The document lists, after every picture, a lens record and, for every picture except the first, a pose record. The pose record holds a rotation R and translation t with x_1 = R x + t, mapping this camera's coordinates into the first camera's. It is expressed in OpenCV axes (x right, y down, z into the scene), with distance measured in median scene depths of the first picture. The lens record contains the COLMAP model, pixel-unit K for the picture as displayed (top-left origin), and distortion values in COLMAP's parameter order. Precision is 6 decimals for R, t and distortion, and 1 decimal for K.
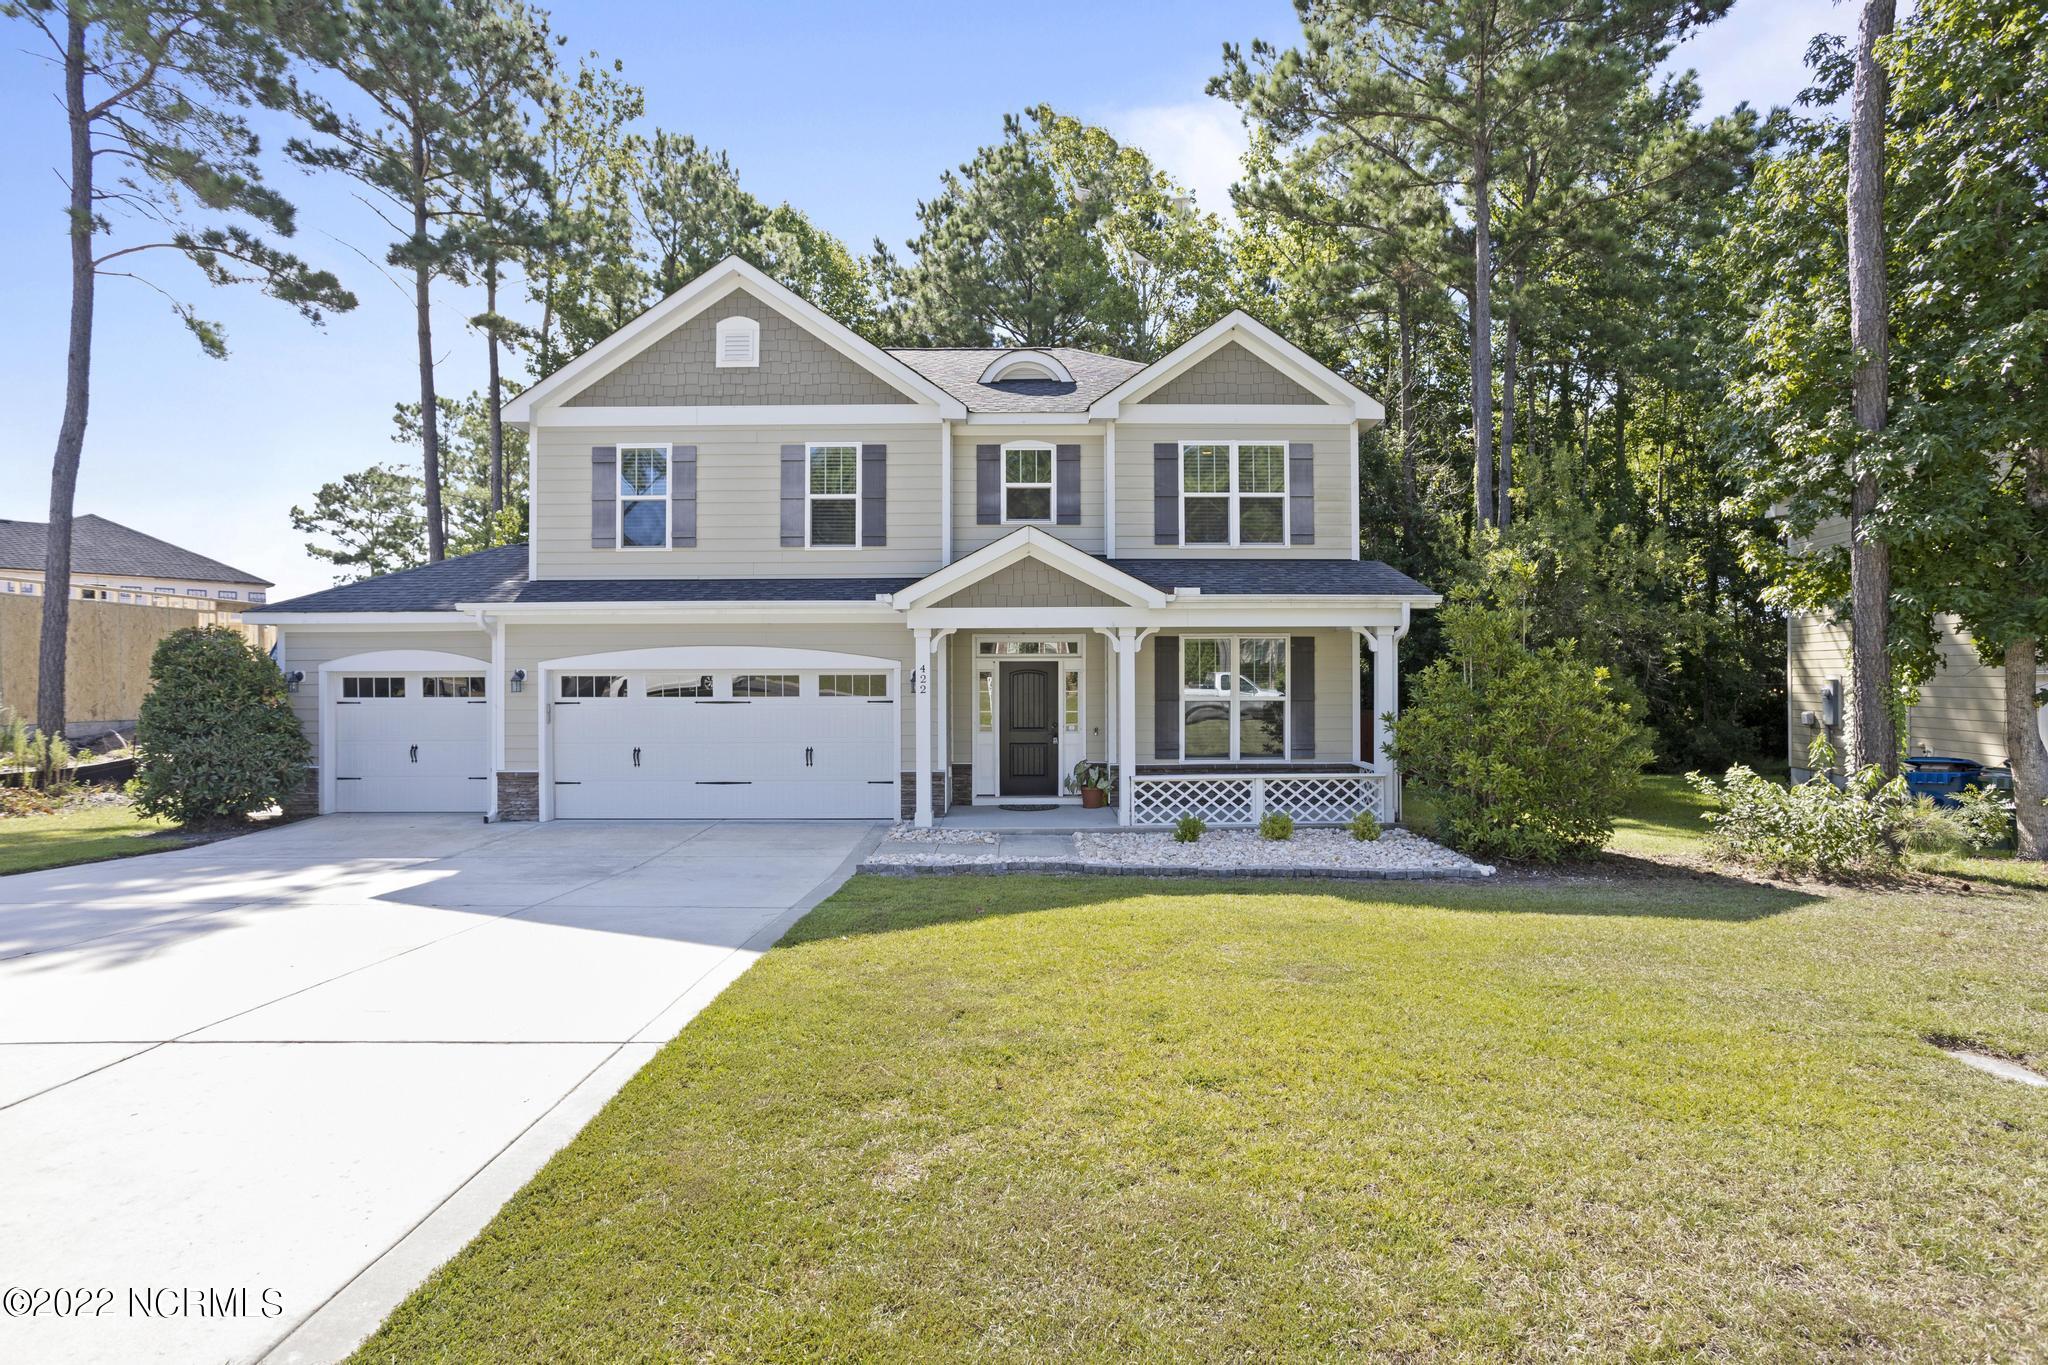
lens RADIAL K [[1002.3, 0, 1024.0], [0, 1002.3, 682.5], [0, 0, 1]] dist [-0.000130, -0.000005]
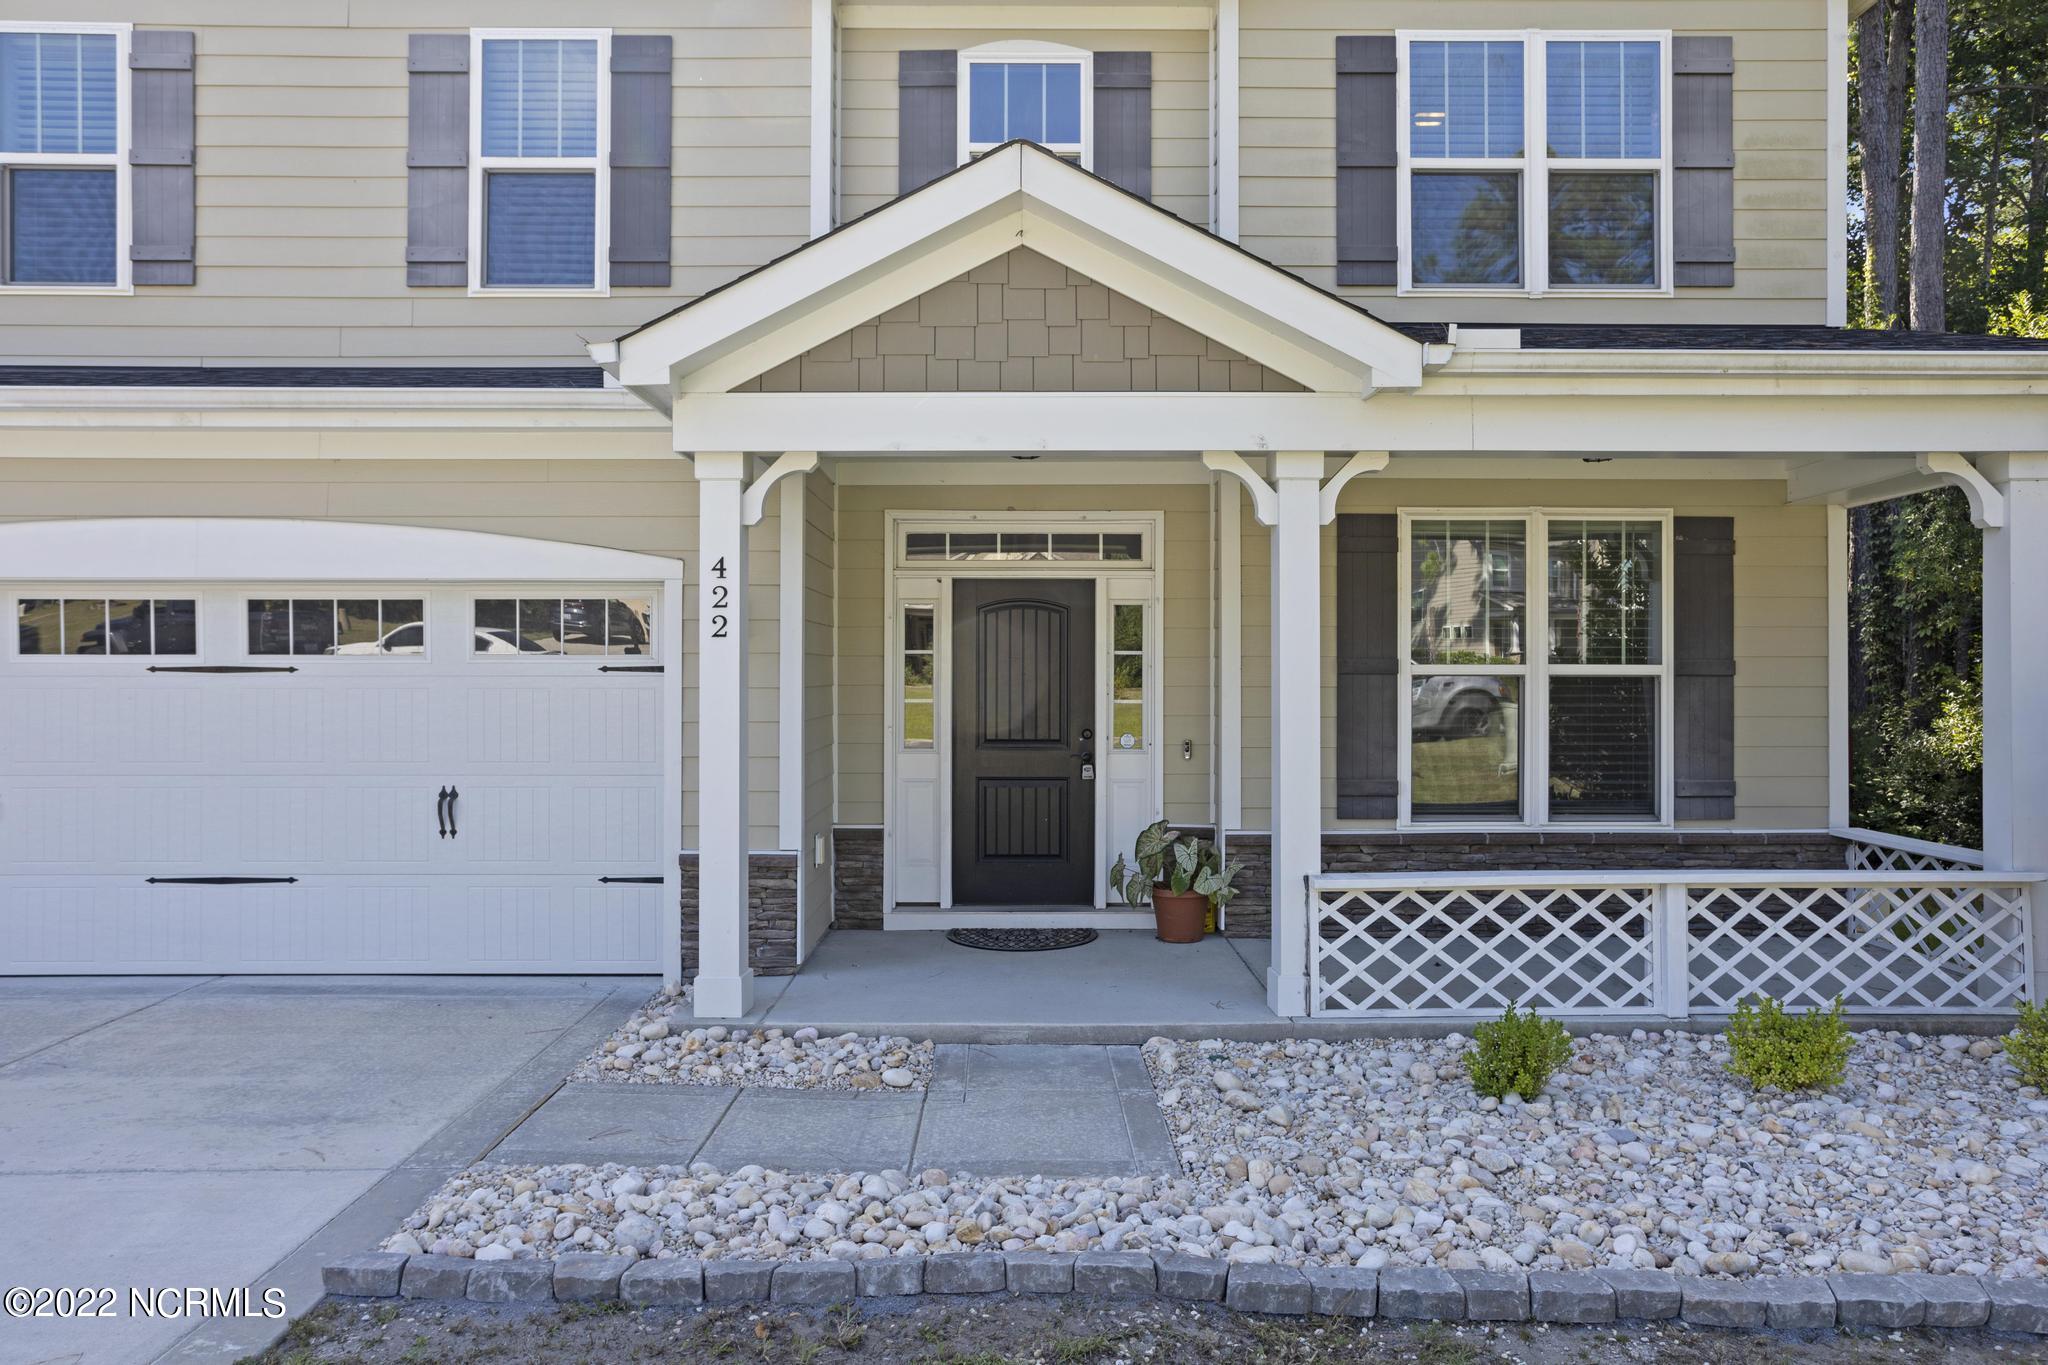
lens RADIAL K [[1354.2, 0, 1024.0], [0, 1354.2, 682.5], [0, 0, 1]] dist [0.032694, 0.000009]
pose [[0.999987, 0.003967, -0.003324, 0.007238], [-0.003977, 0.999988, -0.002947, 0.024565], [0.003312, 0.002960, 0.999990, 0.466426]]
